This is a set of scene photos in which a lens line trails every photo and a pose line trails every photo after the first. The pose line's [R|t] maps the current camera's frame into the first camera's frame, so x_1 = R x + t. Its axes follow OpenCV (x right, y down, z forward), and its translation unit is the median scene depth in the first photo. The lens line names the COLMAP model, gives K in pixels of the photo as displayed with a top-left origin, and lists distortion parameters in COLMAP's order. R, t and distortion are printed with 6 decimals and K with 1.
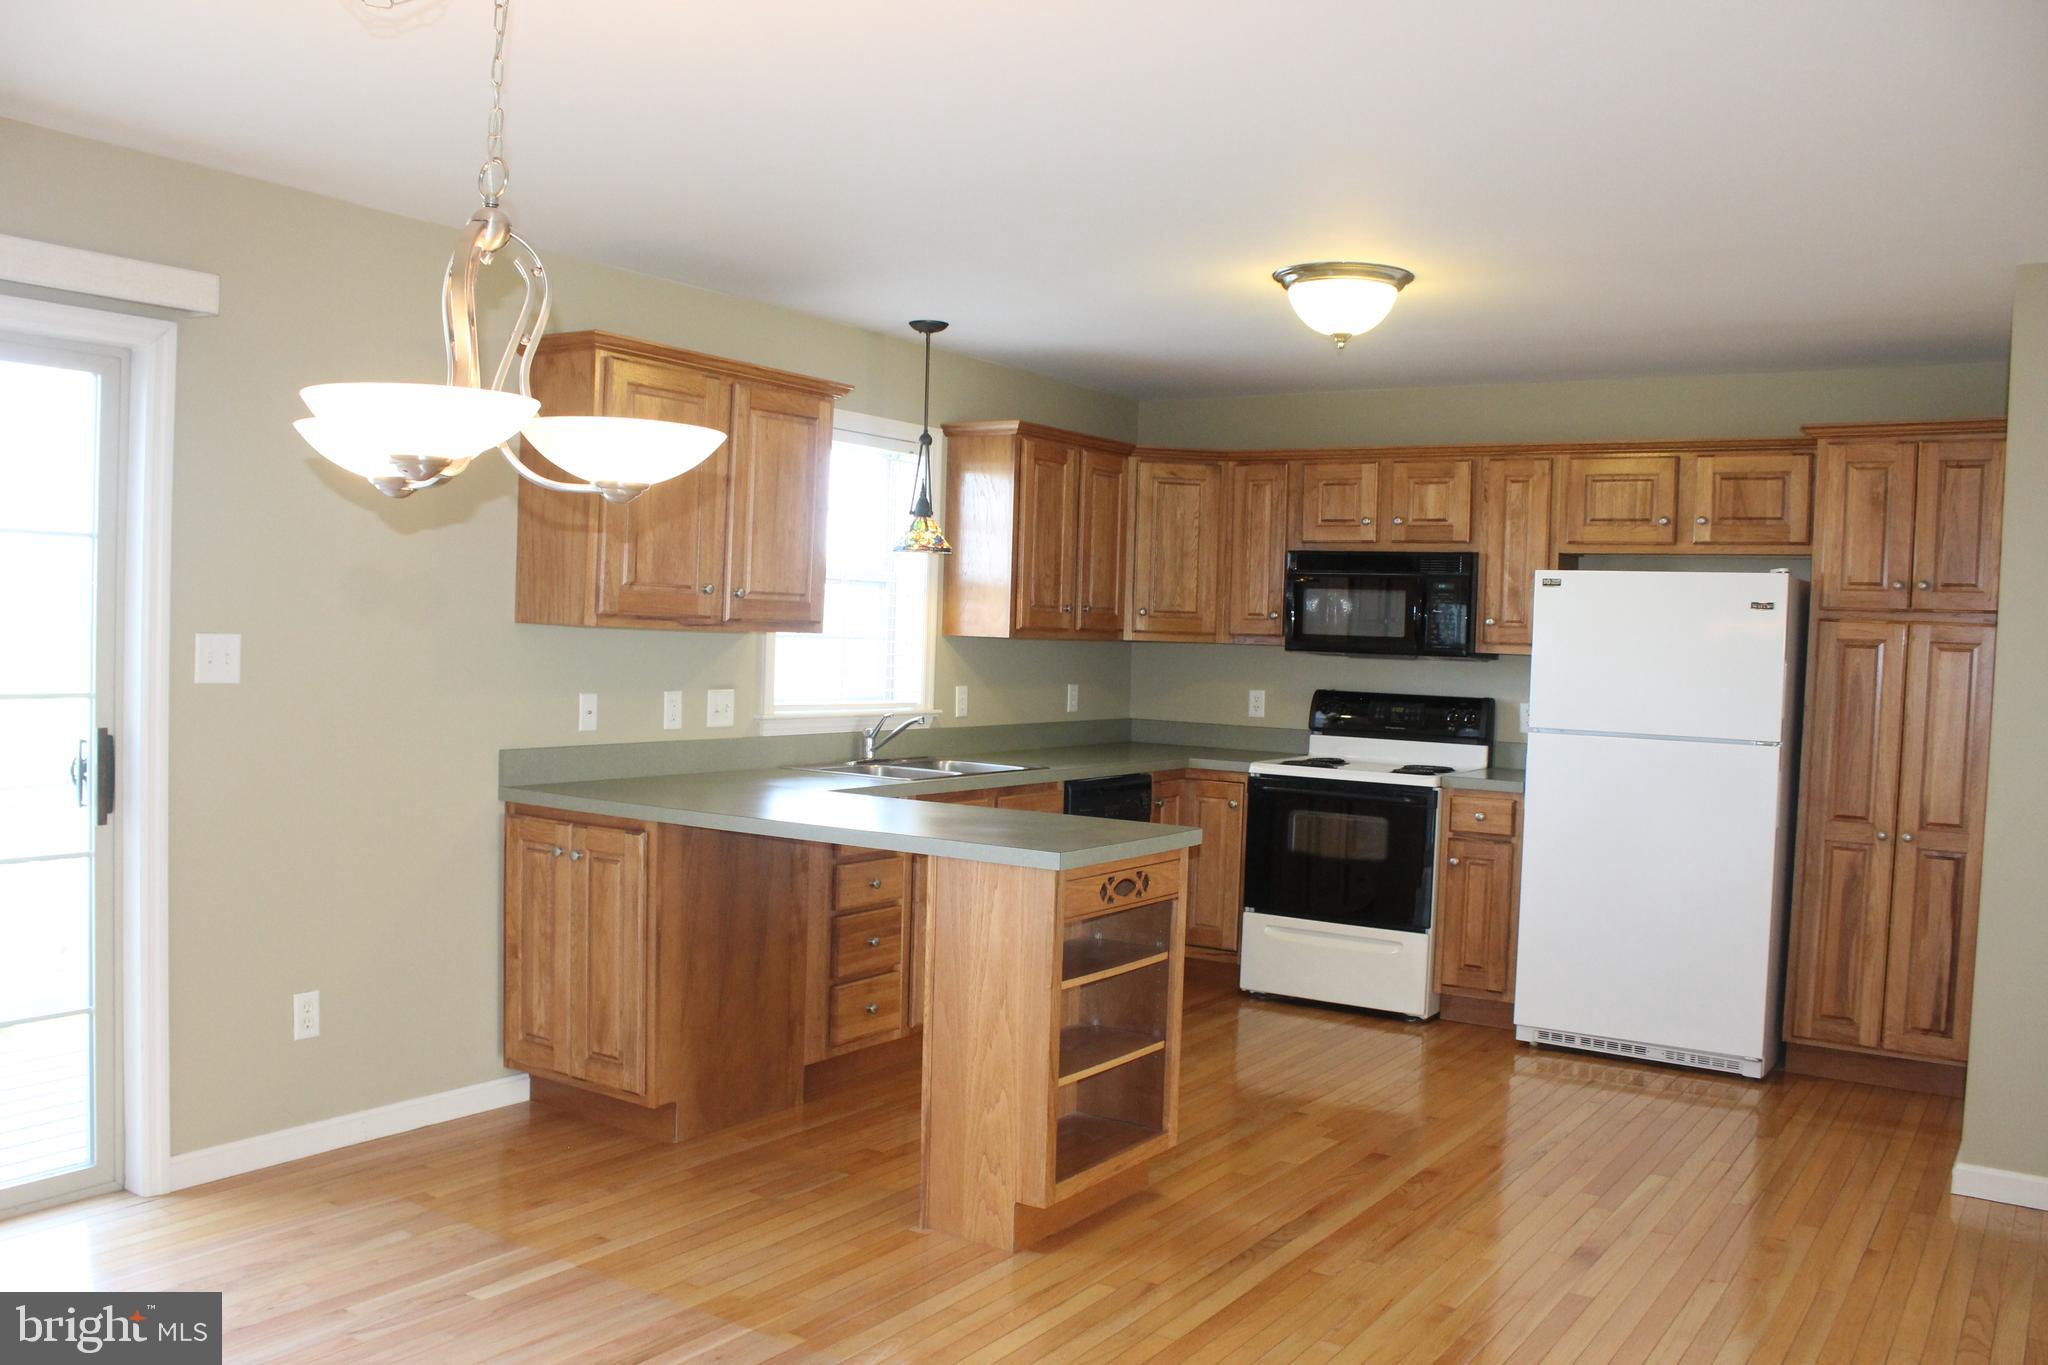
lens RADIAL K [[1709.1, 0, 977.6], [0, 1709.1, 692.0], [0, 0, 1]] dist [-0.164772, 0.148932]
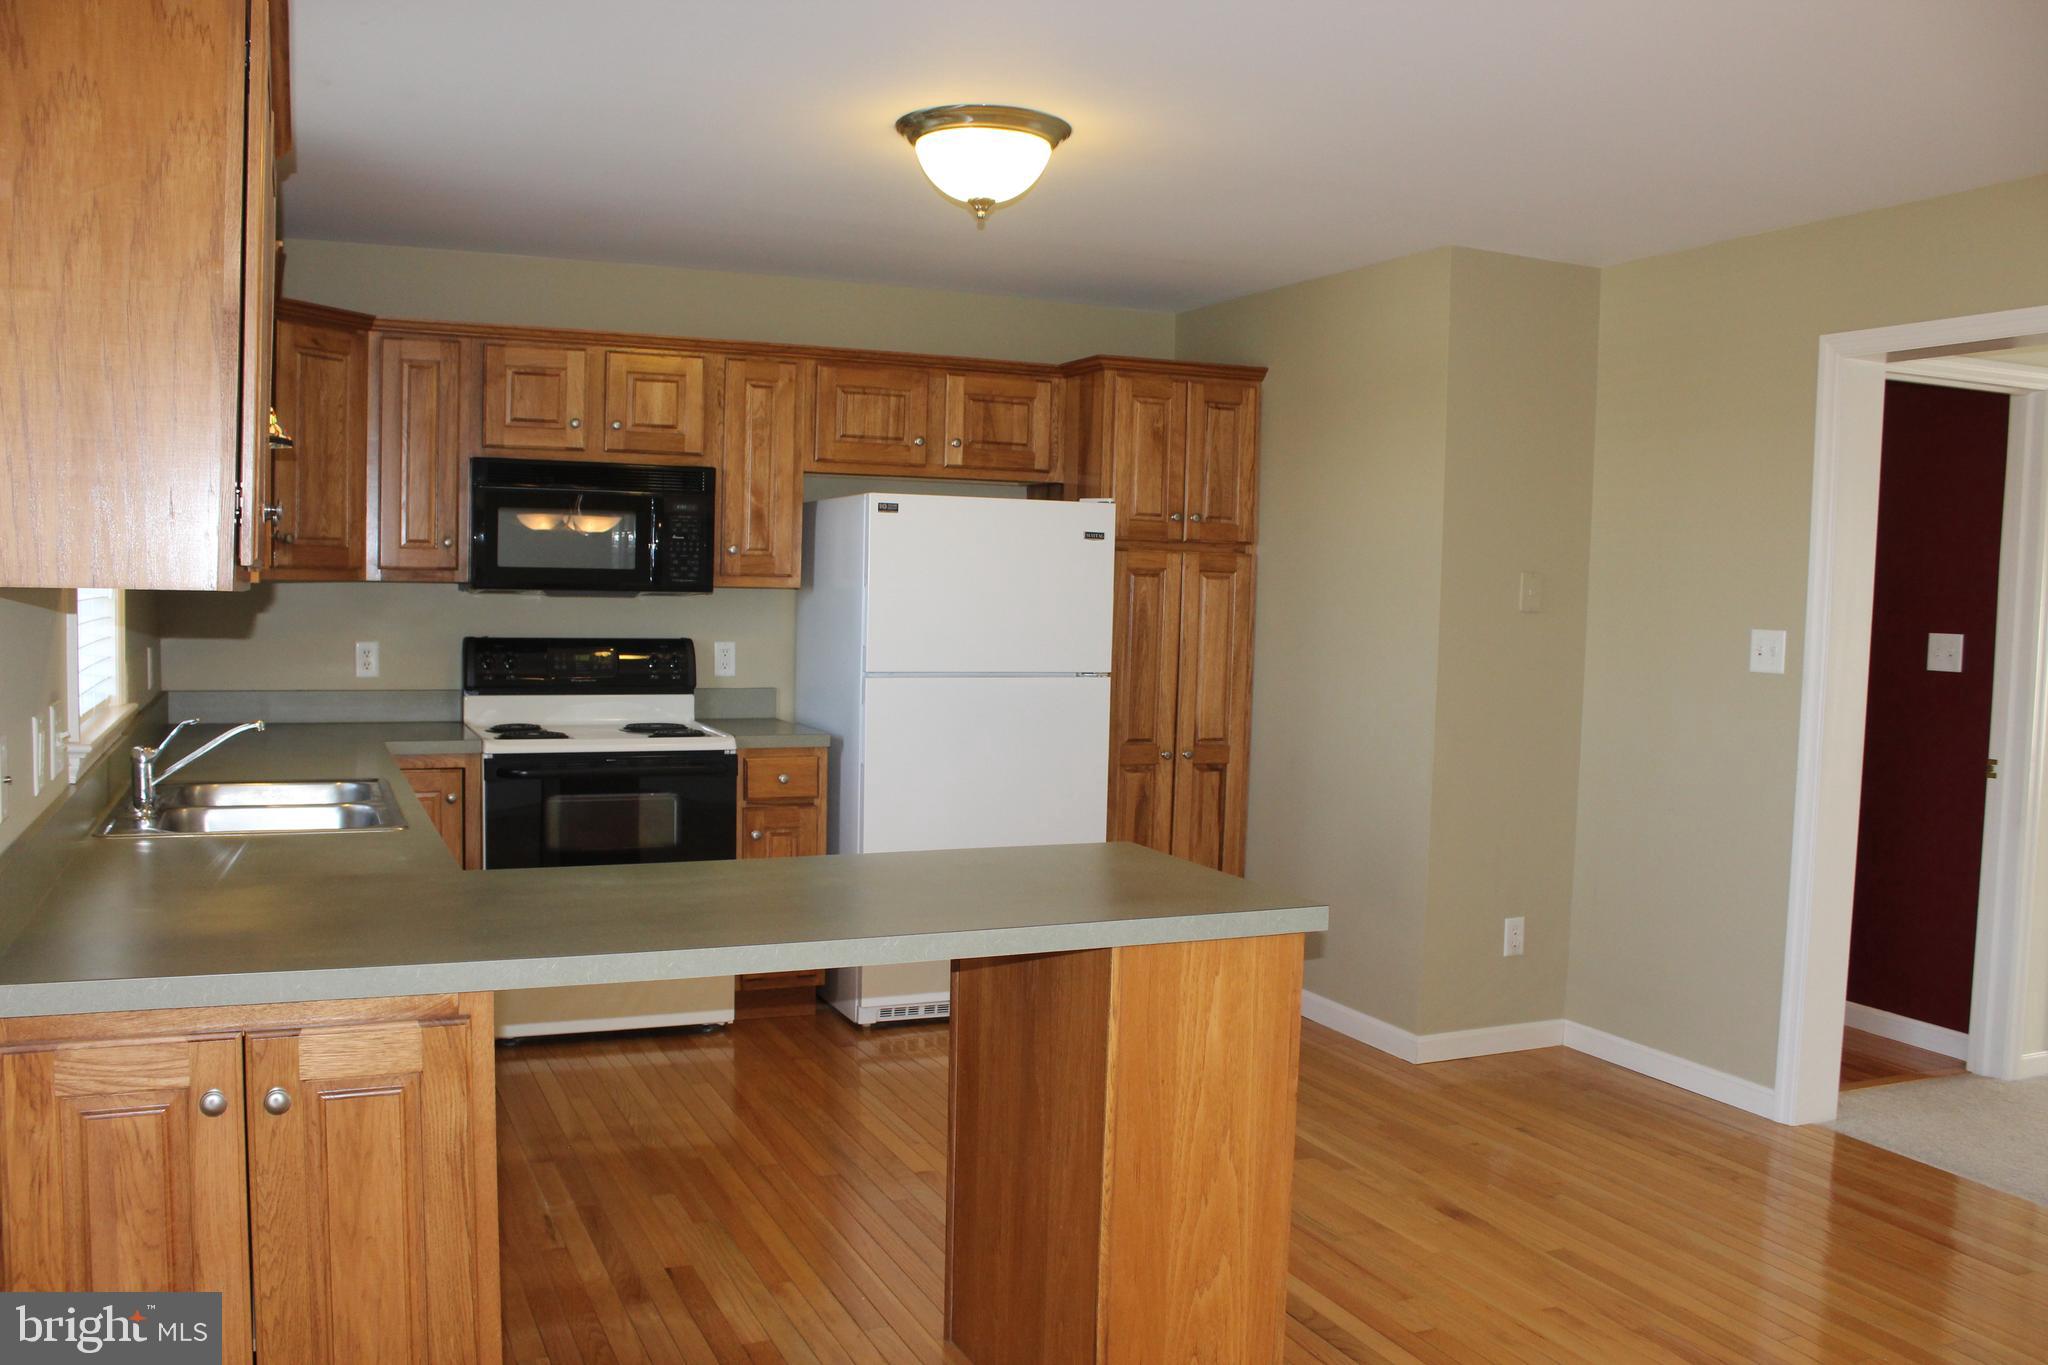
lens RADIAL K [[1709.1, 0, 977.6], [0, 1709.1, 692.0], [0, 0, 1]] dist [-0.164772, 0.148932]
pose [[0.534723, -0.073374, 0.841836, -0.420101], [0.025931, 0.997179, 0.070443, -0.031950], [-0.844630, -0.015838, 0.535117, 0.507381]]
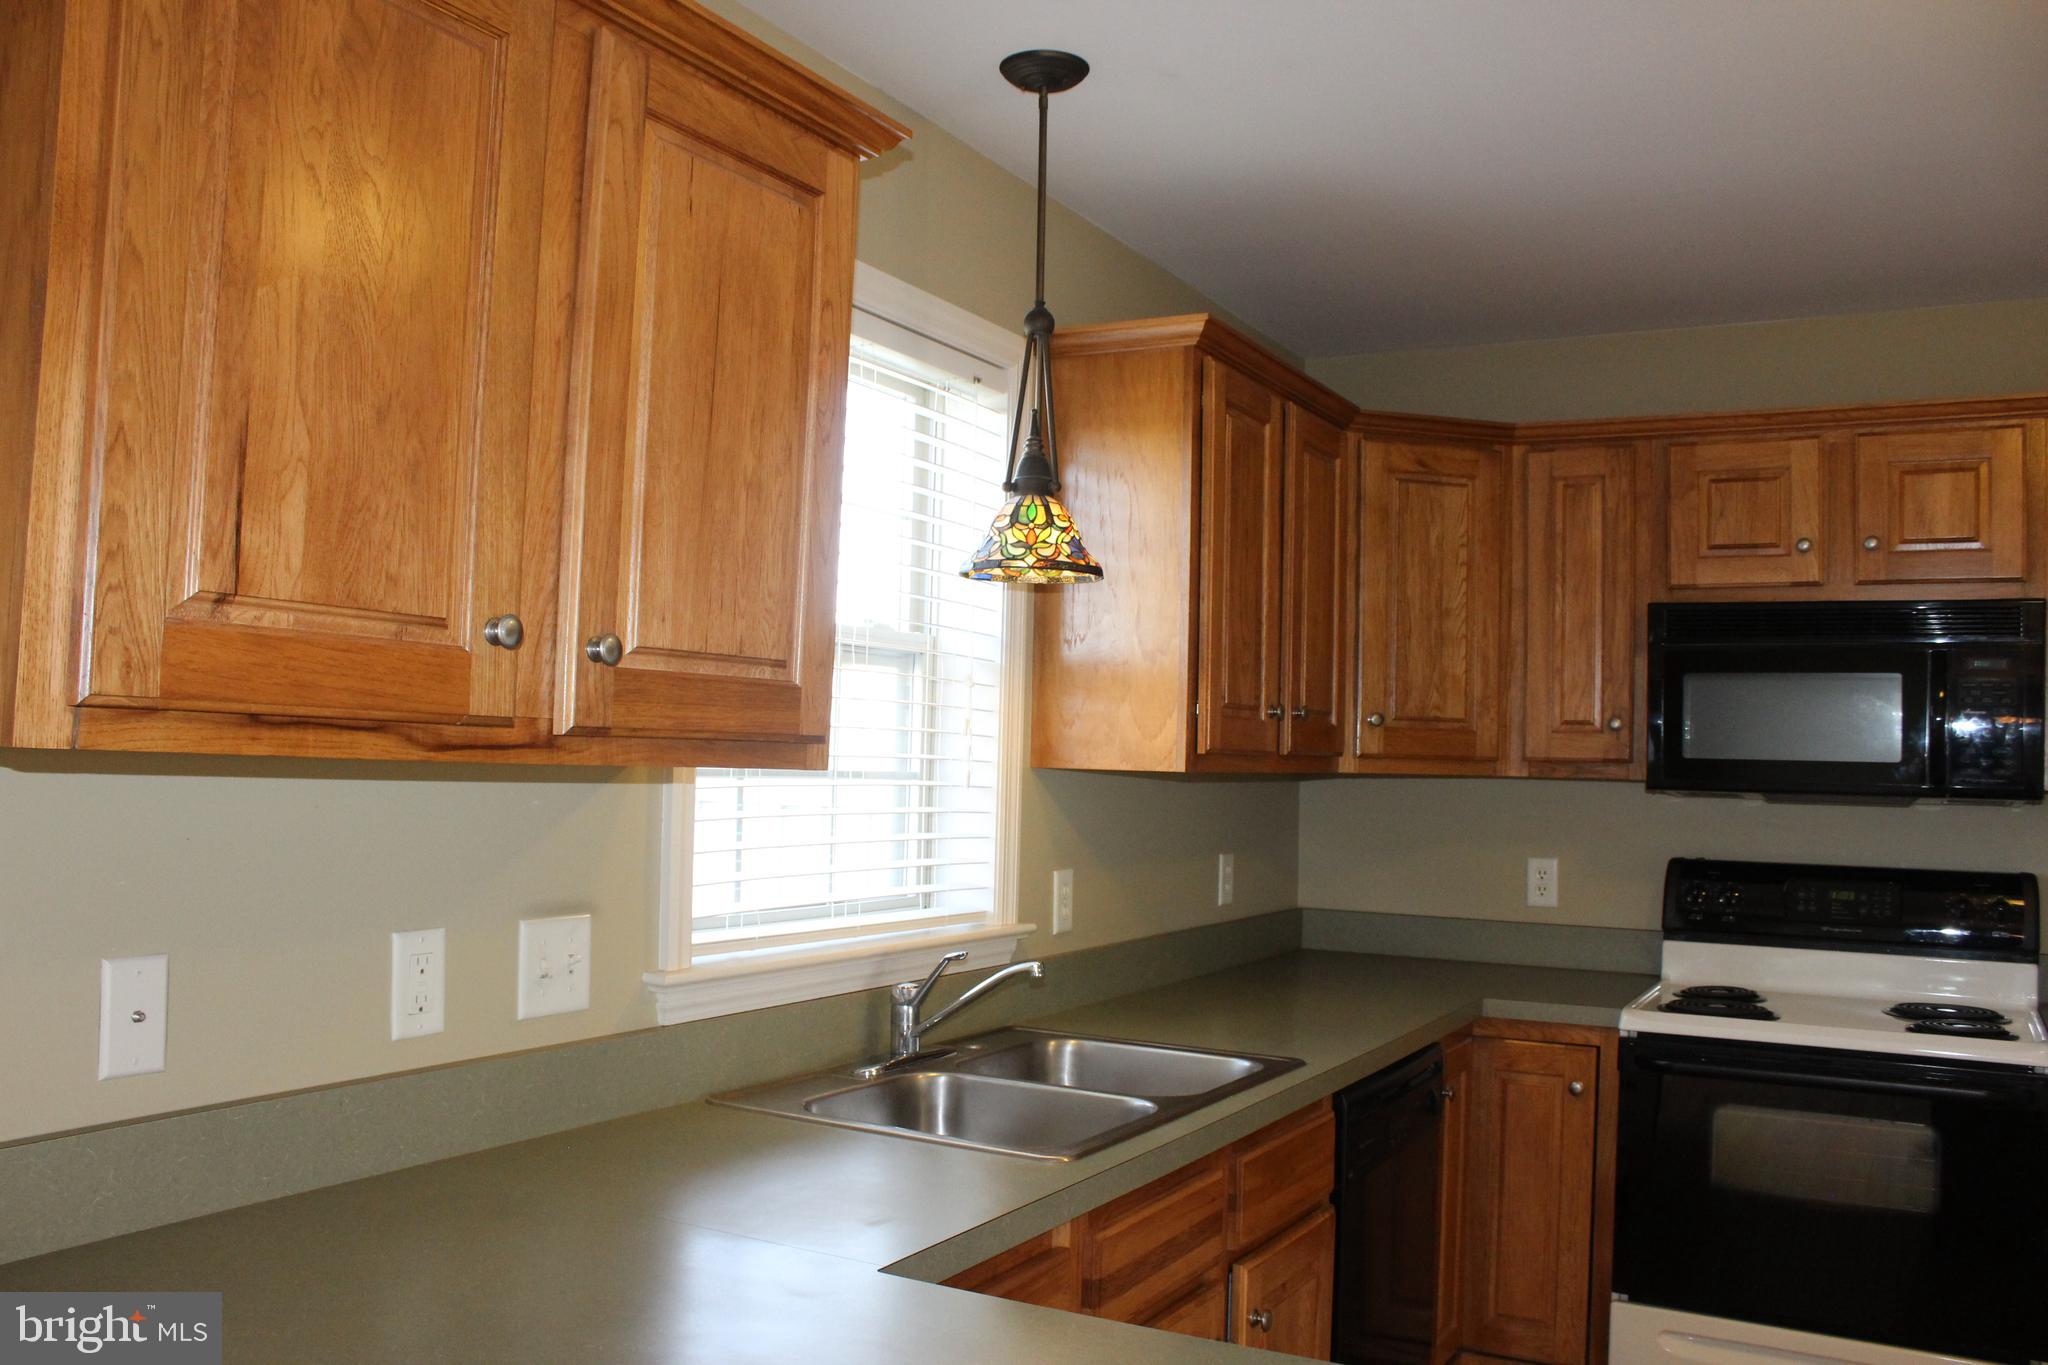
lens RADIAL K [[1698.8, 0, 982.6], [0, 1698.8, 689.3], [0, 0, 1]] dist [-0.162999, 0.129164]
pose [[0.996724, -0.001756, 0.080865, -0.086466], [0.007670, 0.997311, -0.072882, -0.024151], [-0.080519, 0.073263, 0.994057, 0.620873]]
